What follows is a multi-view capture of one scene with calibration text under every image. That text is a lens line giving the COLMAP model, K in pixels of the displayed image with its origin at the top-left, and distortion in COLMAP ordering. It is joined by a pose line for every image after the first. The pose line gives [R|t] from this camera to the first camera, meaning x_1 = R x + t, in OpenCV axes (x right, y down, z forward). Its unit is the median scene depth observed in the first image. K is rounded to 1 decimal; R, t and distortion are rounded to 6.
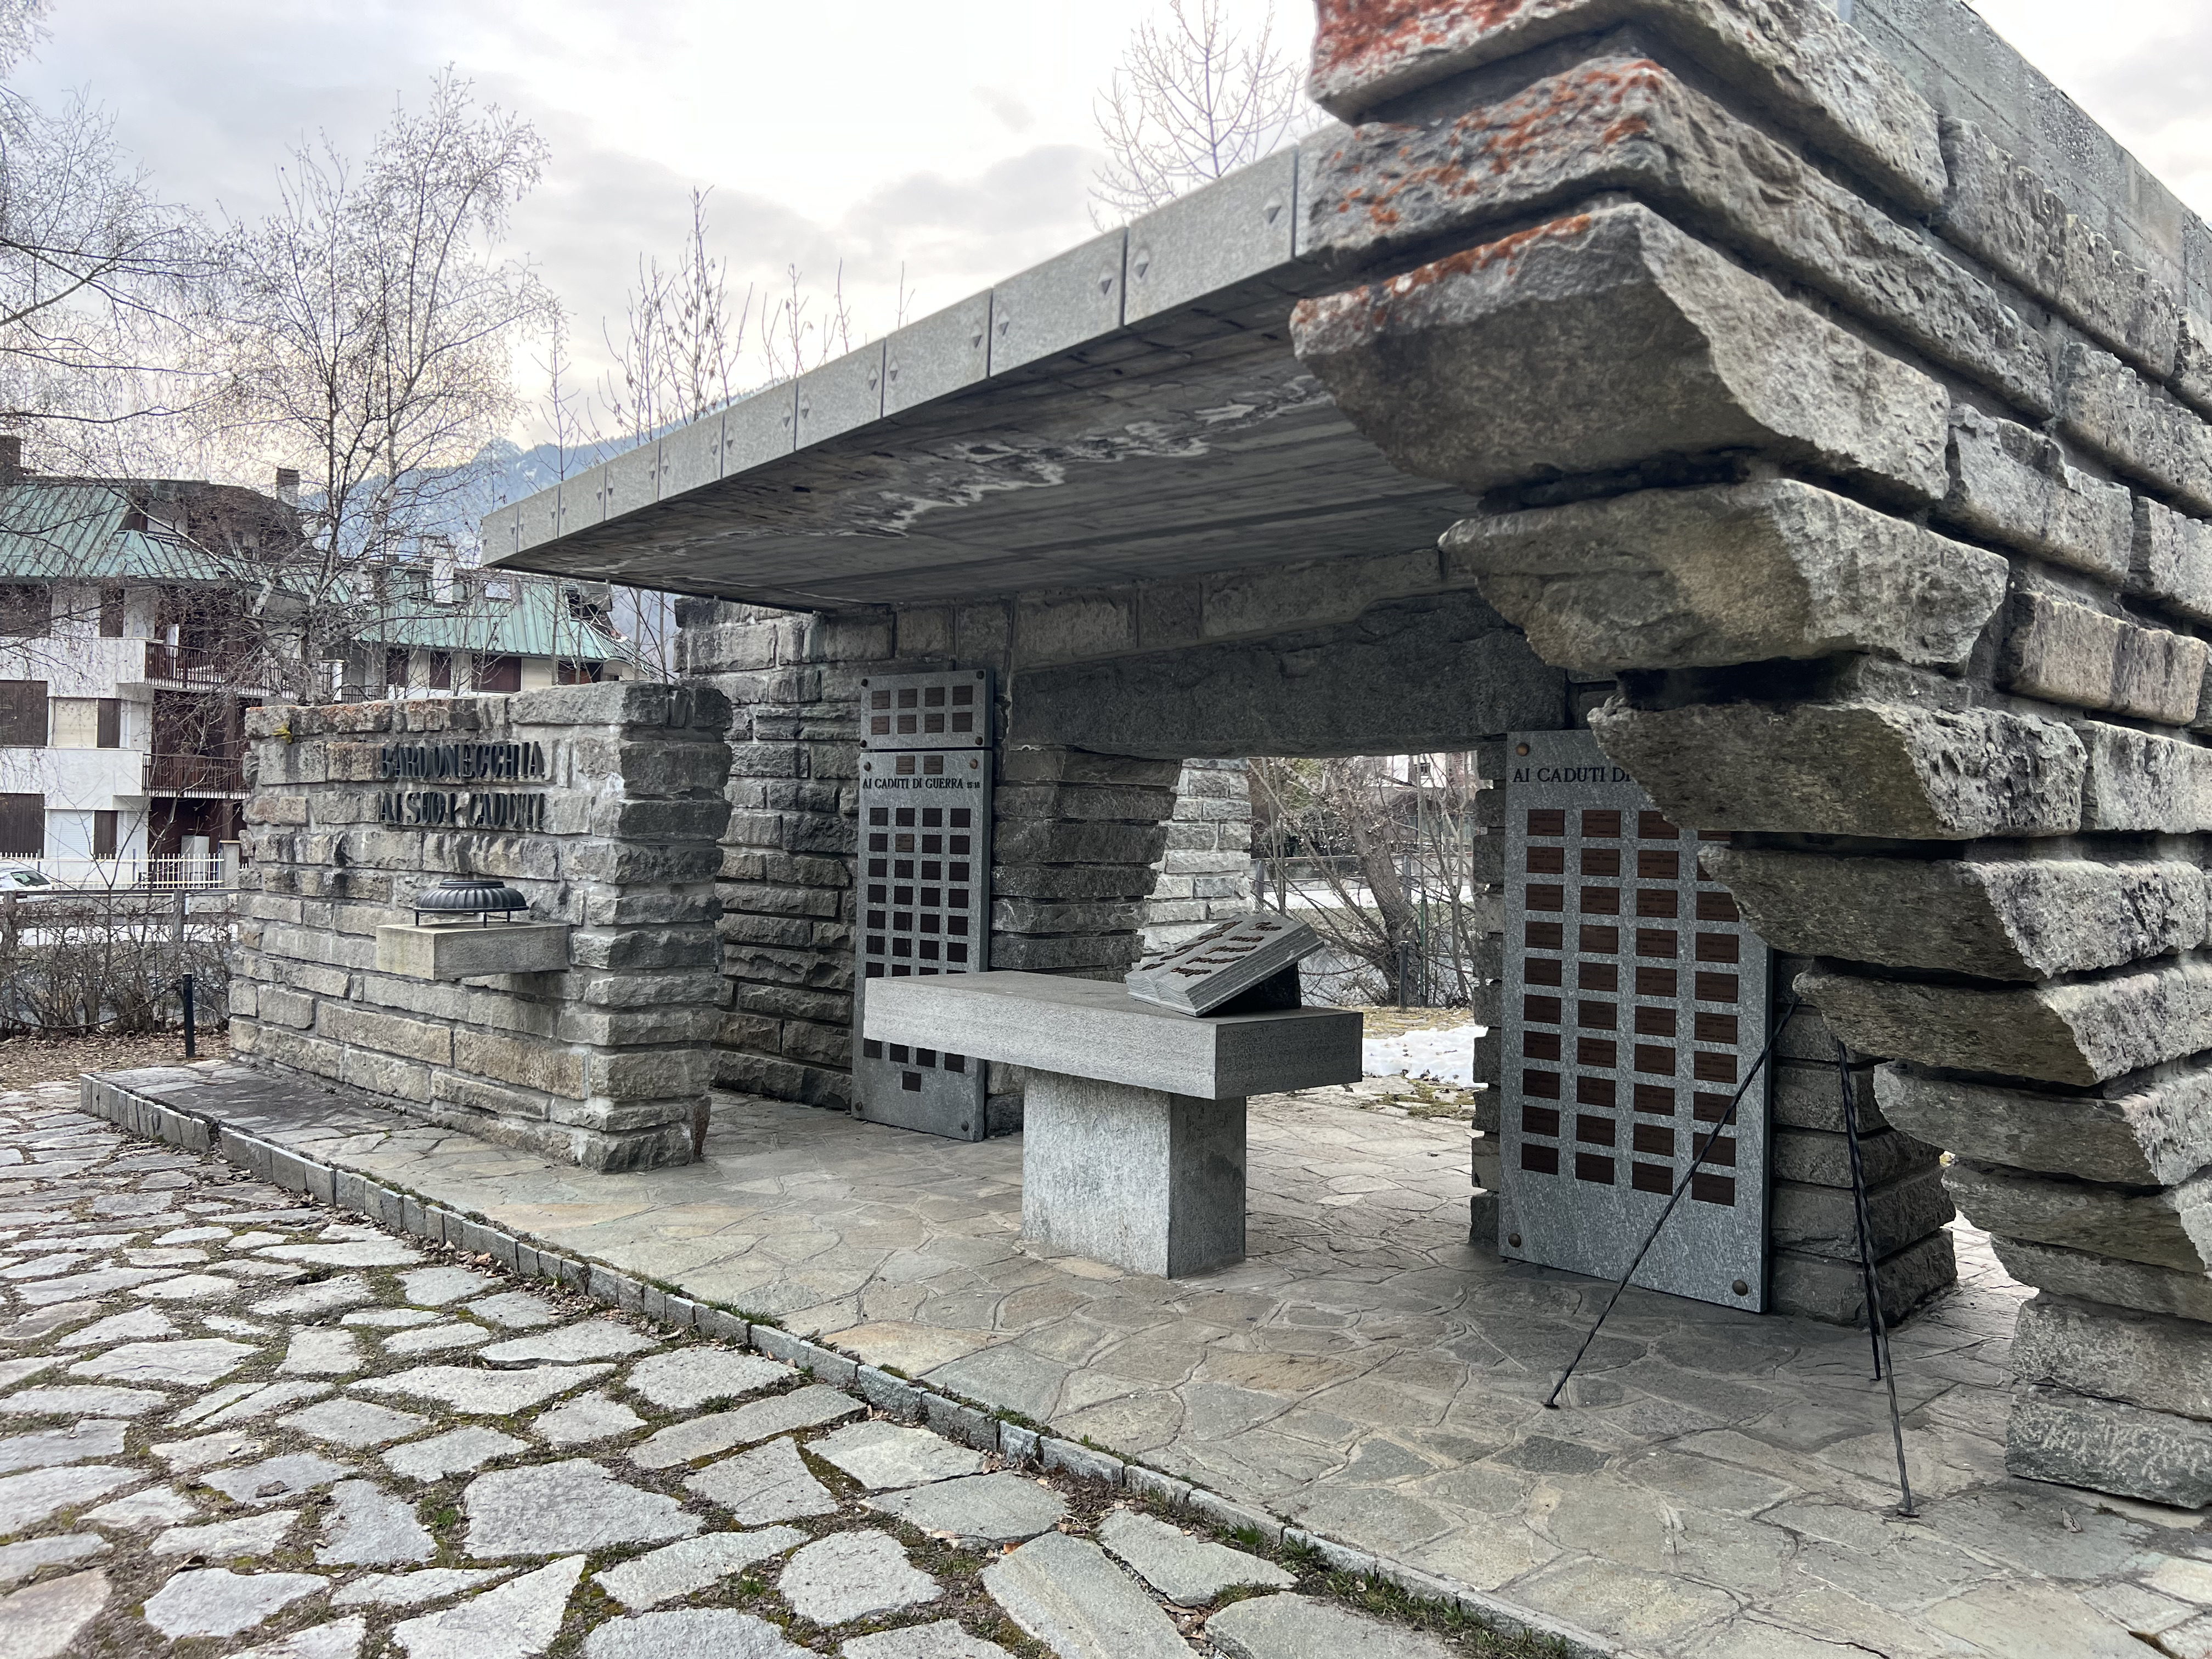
lens RADIAL K [[1674.2, 0, 1106.0], [0, 1674.2, 829.5], [0, 0, 1]] dist [0.127403, -0.247563]
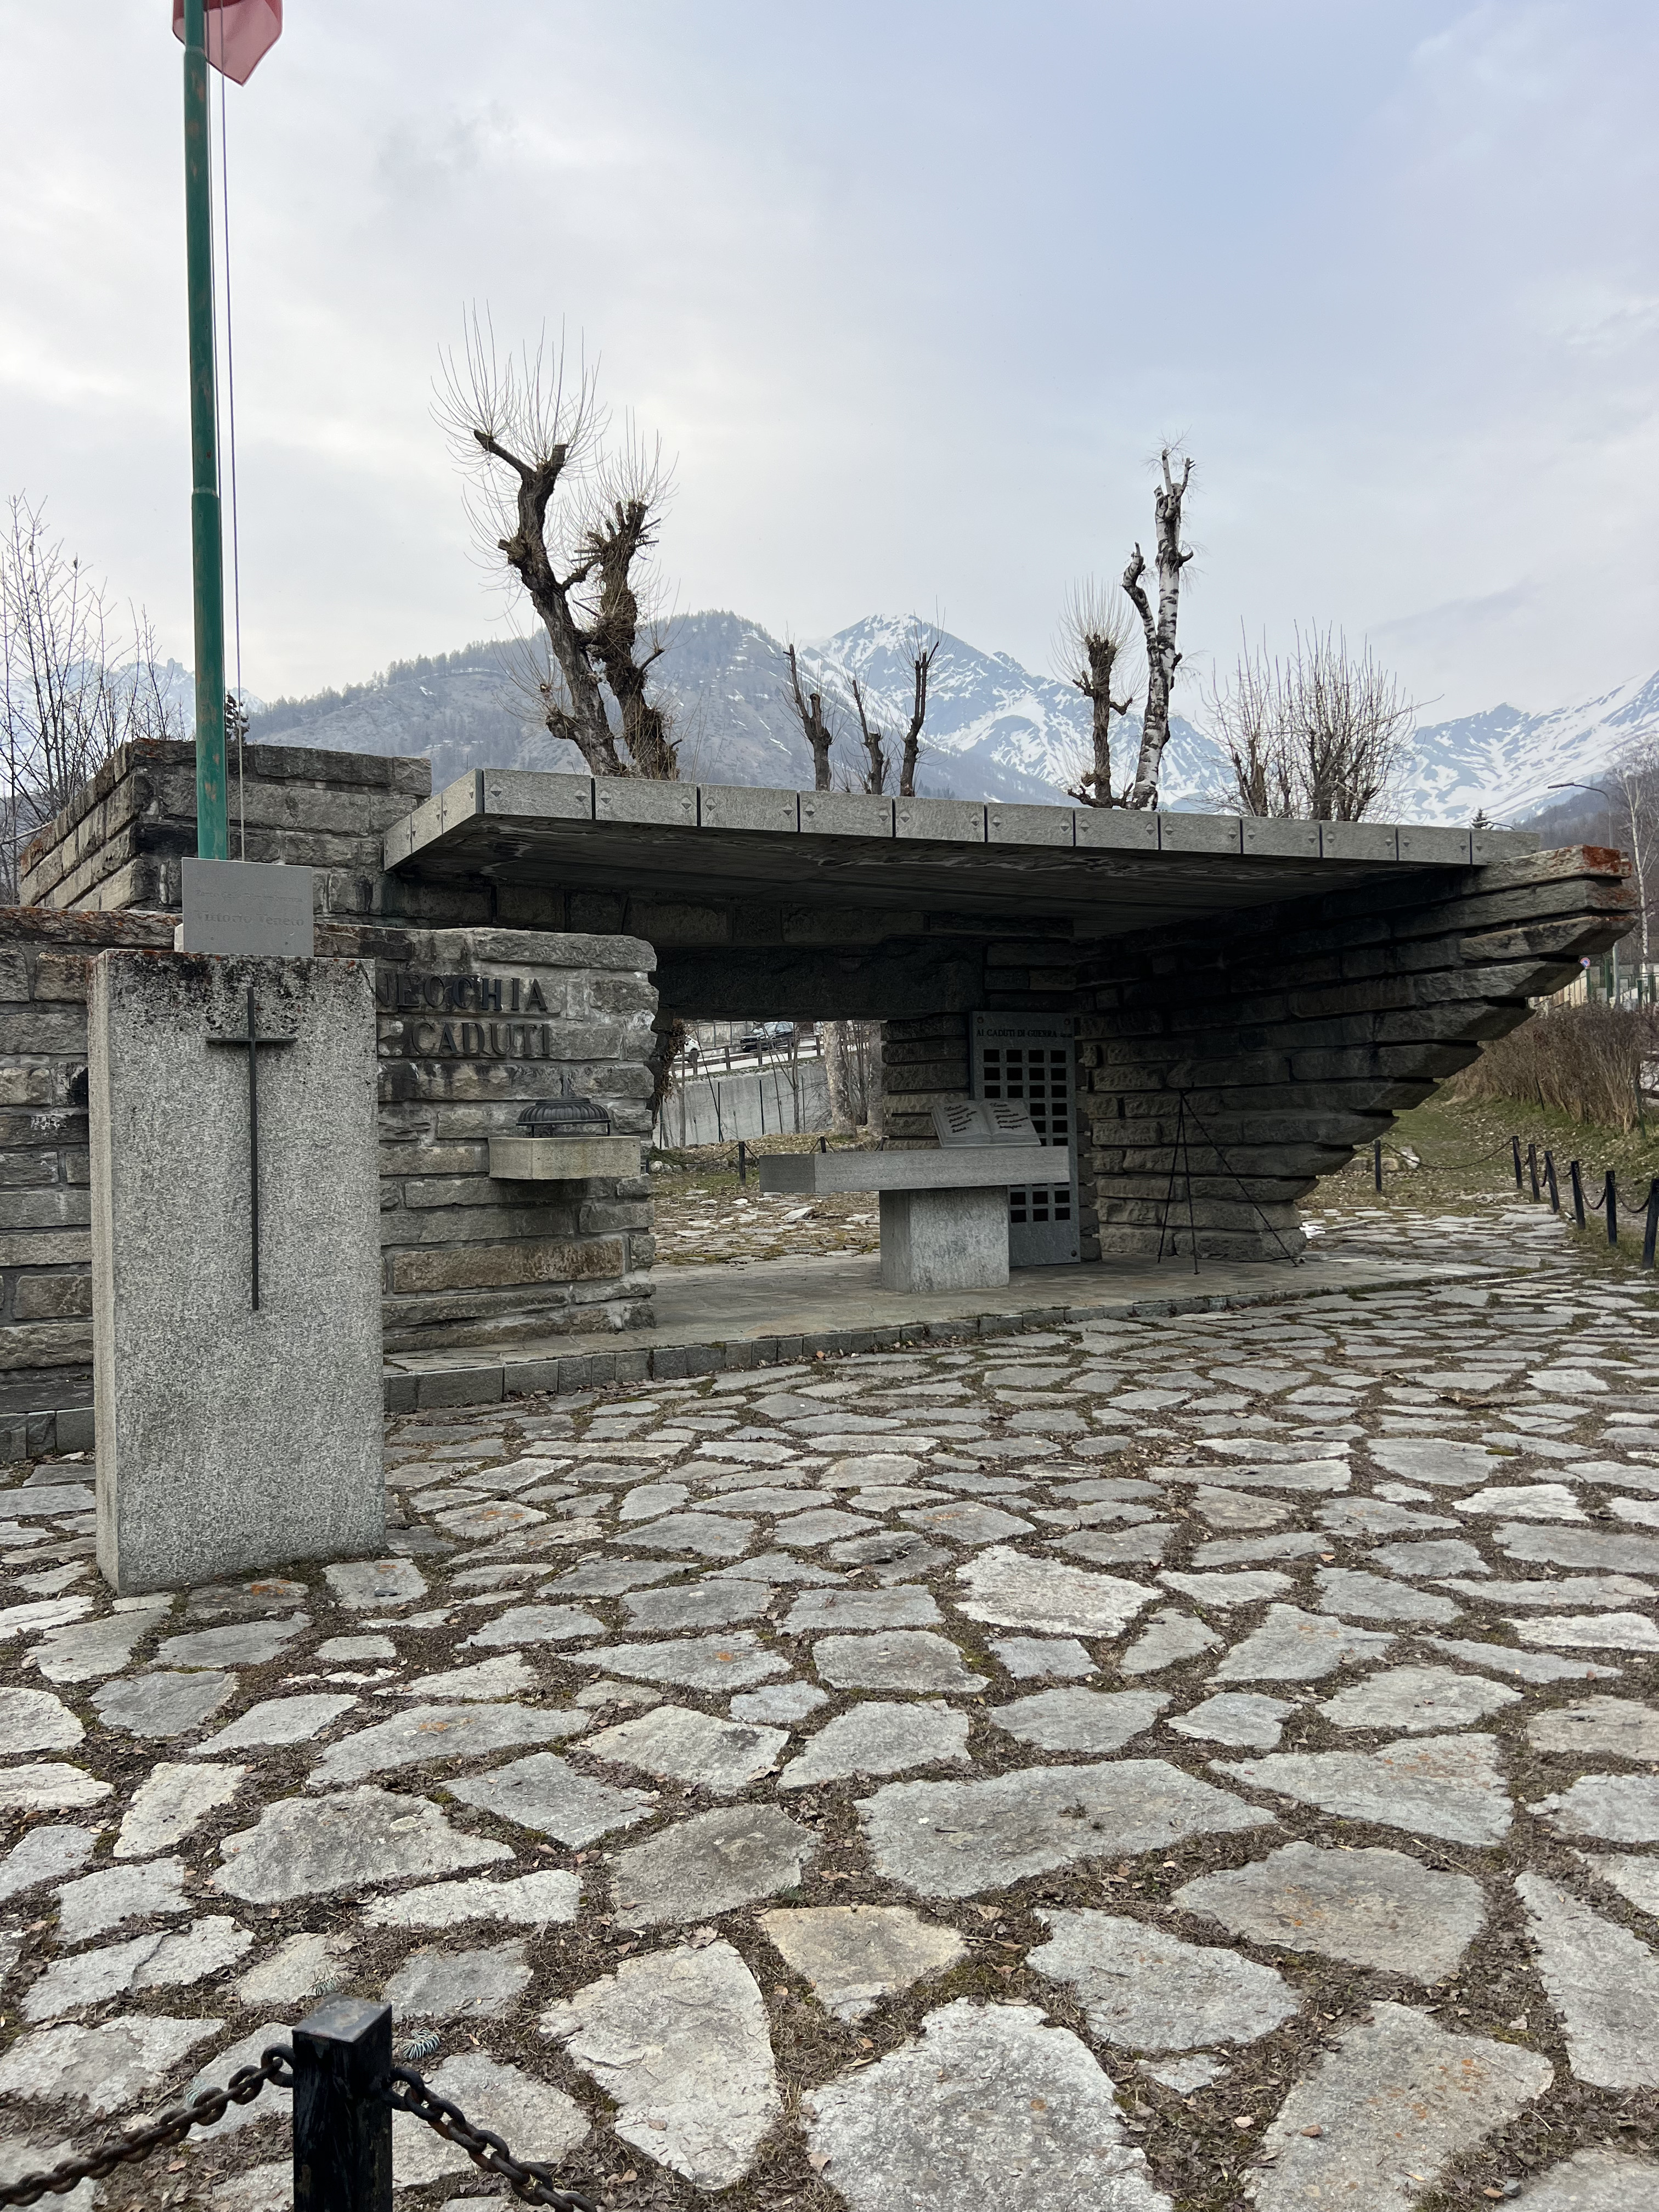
lens RADIAL K [[1674.2, 0, 823.1], [0, 1674.2, 1100.2], [0, 0, 1]] dist [0.127403, -0.247563]
pose [[0.260375, -0.004794, 0.965496, -1.834464], [0.030576, 0.999527, -0.003283, 0.052354], [-0.965023, 0.030376, 0.260399, 0.683361]]
